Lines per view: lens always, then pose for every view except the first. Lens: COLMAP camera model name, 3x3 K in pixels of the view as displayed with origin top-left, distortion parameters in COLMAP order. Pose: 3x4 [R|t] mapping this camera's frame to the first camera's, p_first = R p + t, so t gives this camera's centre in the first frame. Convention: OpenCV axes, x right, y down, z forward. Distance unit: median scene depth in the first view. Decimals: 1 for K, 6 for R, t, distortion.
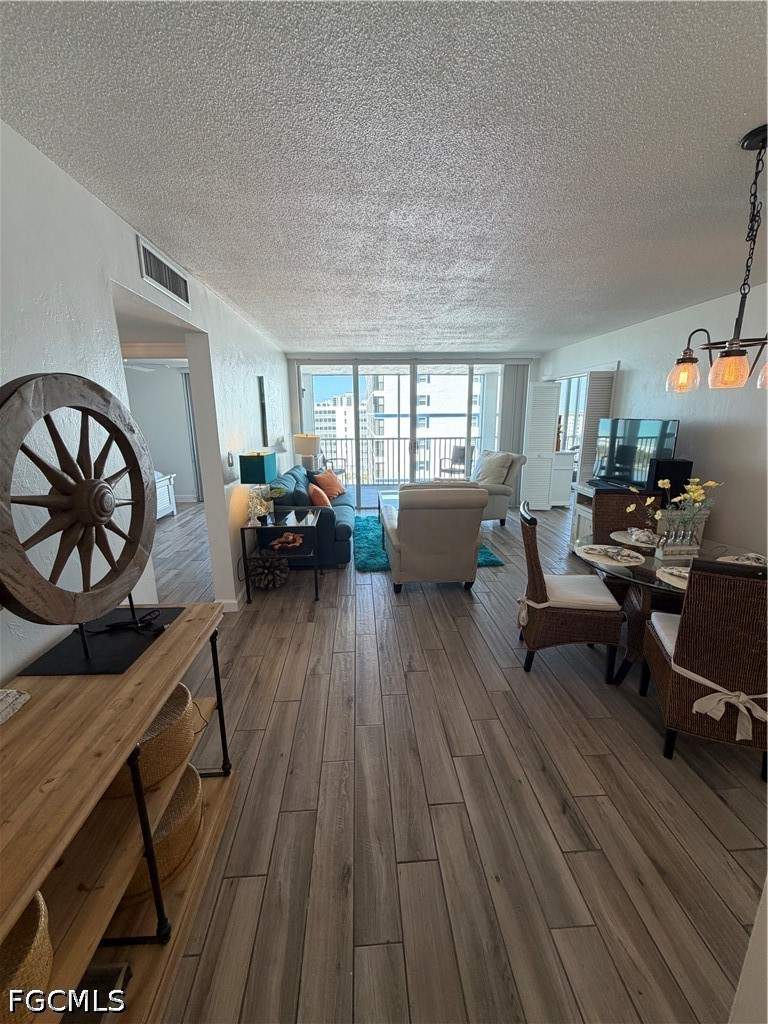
lens RADIAL K [[409.2, 0, 384.7], [0, 409.2, 508.0], [0, 0, 1]] dist [0.000253, -0.000016]
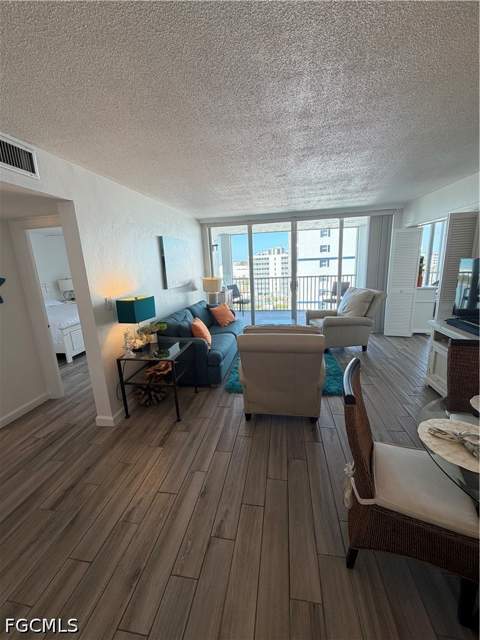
lens RADIAL K [[255.7, 0, 240.4], [0, 255.7, 317.5], [0, 0, 1]] dist [0.000253, -0.000016]
pose [[0.972526, 0.014446, -0.232346, 0.114078], [-0.015275, 0.999882, -0.001771, -0.049404], [0.232293, 0.005271, 0.972632, 0.203055]]
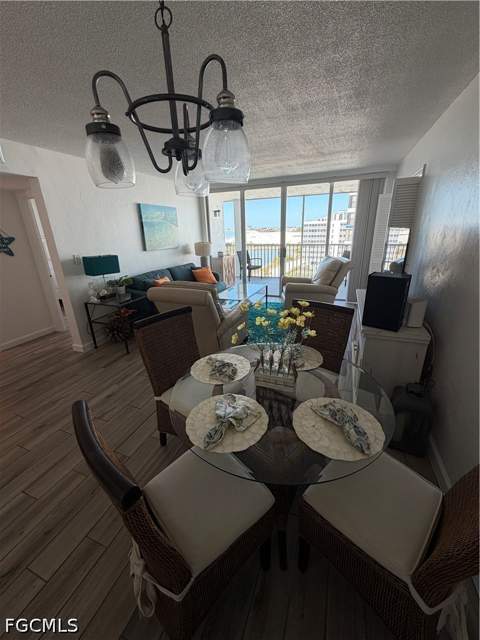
lens RADIAL K [[255.7, 0, 240.4], [0, 255.7, 317.5], [0, 0, 1]] dist [0.000253, -0.000016]
pose [[0.904193, 0.122479, -0.409186, 0.380239], [-0.074548, 0.988553, 0.131167, -0.044251], [0.420568, -0.088096, 0.902974, 0.205978]]
